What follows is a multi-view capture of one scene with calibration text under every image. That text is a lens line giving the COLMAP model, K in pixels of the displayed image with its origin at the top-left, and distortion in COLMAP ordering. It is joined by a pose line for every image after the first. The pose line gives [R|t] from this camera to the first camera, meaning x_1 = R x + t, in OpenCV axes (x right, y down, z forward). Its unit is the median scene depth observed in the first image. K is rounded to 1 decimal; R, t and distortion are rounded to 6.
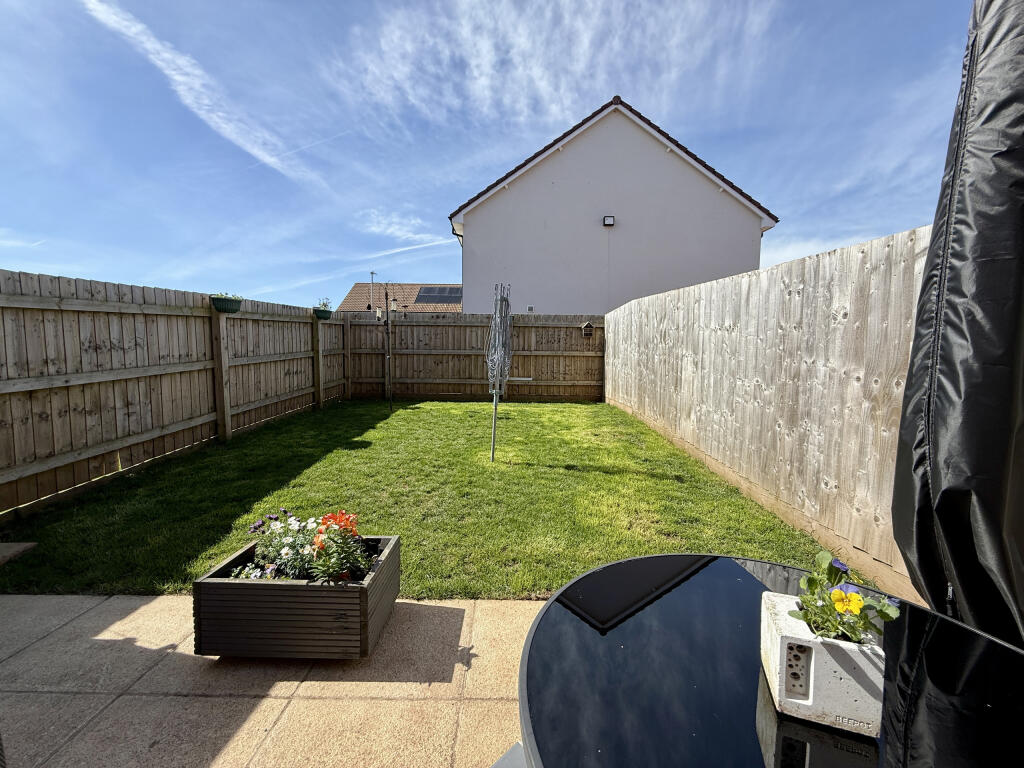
lens RADIAL K [[408.9, 0, 512.2], [0, 408.9, 383.5], [0, 0, 1]] dist [0.005485, 0.000667]
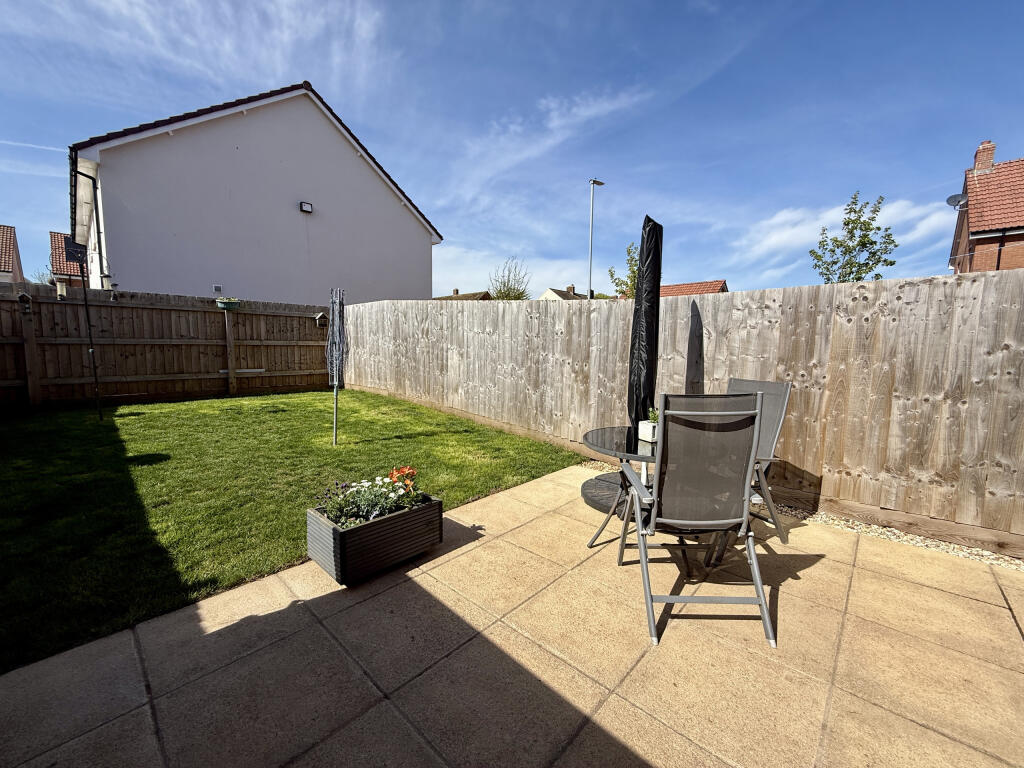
lens RADIAL K [[408.9, 0, 511.8], [0, 408.9, 385.2], [0, 0, 1]] dist [0.005485, 0.000667]
pose [[0.674261, -0.075142, 0.734660, -0.645281], [0.041790, 0.997098, 0.063631, -0.031546], [-0.737309, -0.012203, 0.675445, -0.156686]]
